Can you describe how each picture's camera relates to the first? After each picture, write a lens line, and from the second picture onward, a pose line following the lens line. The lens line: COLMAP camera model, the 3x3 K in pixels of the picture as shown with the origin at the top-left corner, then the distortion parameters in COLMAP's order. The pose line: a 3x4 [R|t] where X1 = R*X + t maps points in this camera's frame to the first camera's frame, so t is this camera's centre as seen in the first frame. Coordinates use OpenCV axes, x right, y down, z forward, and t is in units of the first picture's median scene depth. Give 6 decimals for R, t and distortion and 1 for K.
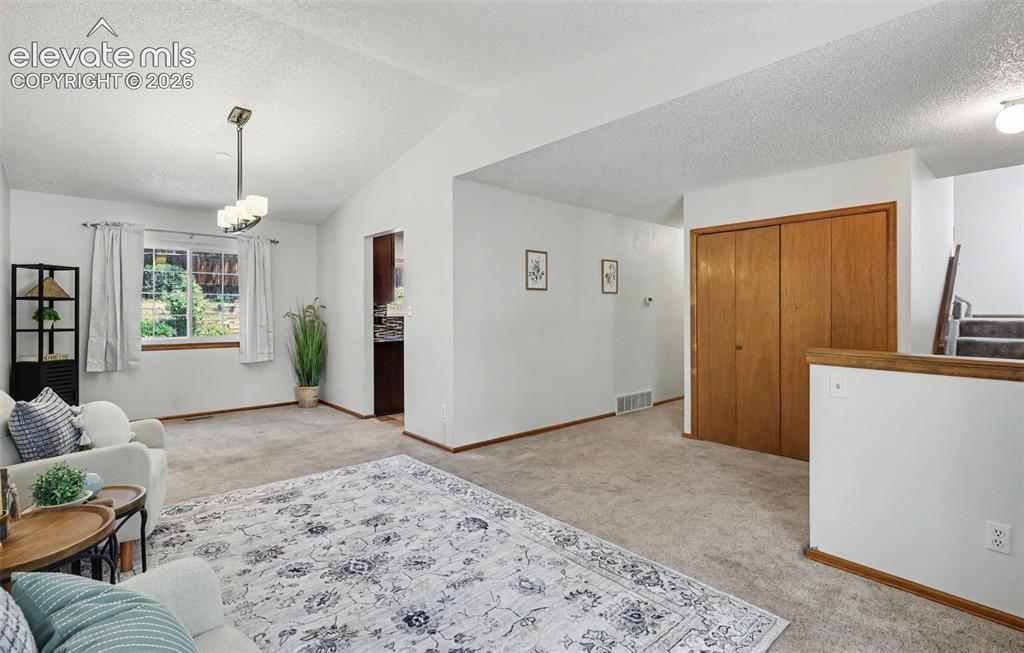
lens RADIAL K [[474.4, 0, 508.2], [0, 474.4, 314.3], [0, 0, 1]] dist [-0.005242, -0.001956]
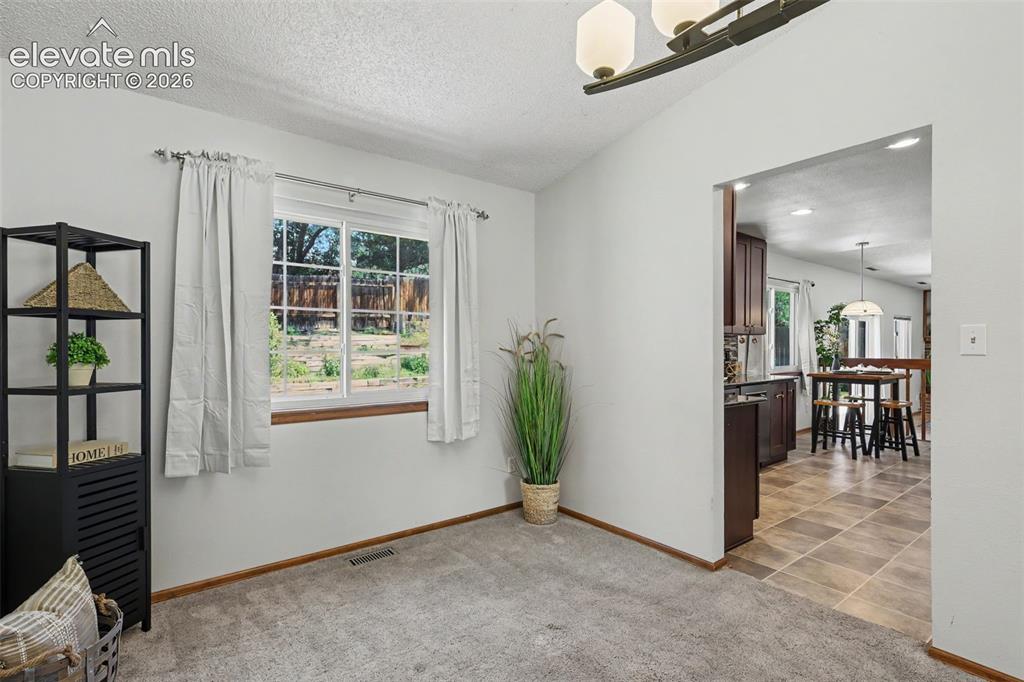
lens RADIAL K [[475.9, 0, 498.4], [0, 475.9, 350.1], [0, 0, 1]] dist [-0.003398, 0.002716]
pose [[0.996397, -0.001146, -0.084798, -0.687044], [0.001446, 0.999993, 0.003475, -0.002278], [0.084794, -0.003585, 0.996392, 0.734029]]
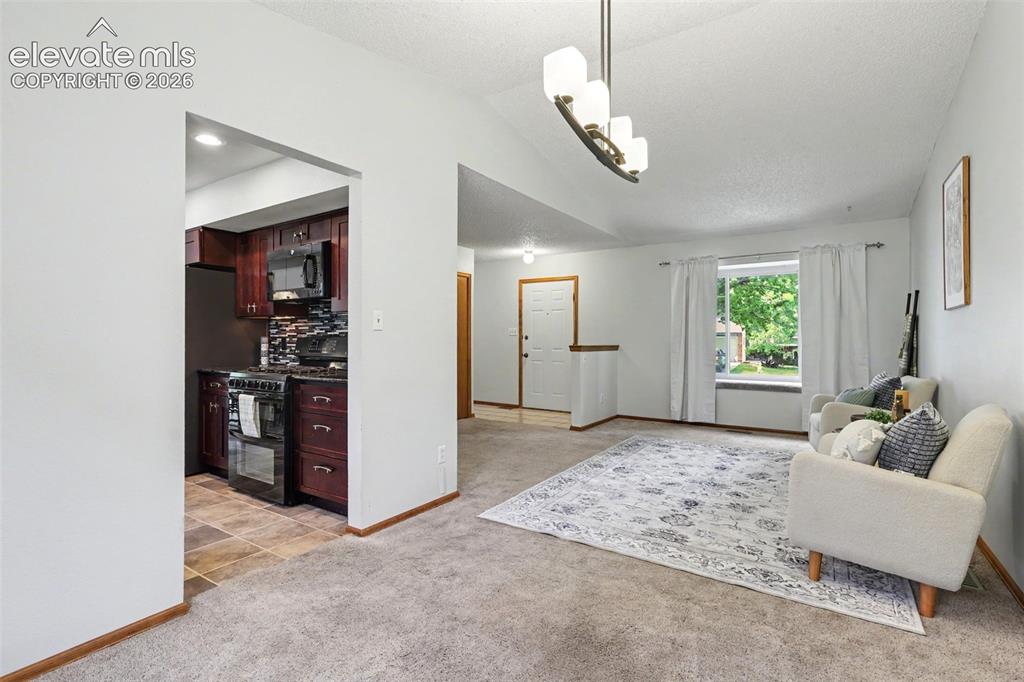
lens RADIAL K [[475.9, 0, 512.5], [0, 475.9, 334.9], [0, 0, 1]] dist [-0.003398, 0.002716]
pose [[-0.241534, 0.002699, 0.970388, -1.037196], [0.002450, 0.999995, -0.002171, 0.014770], [-0.970389, 0.001854, -0.241540, 1.218993]]
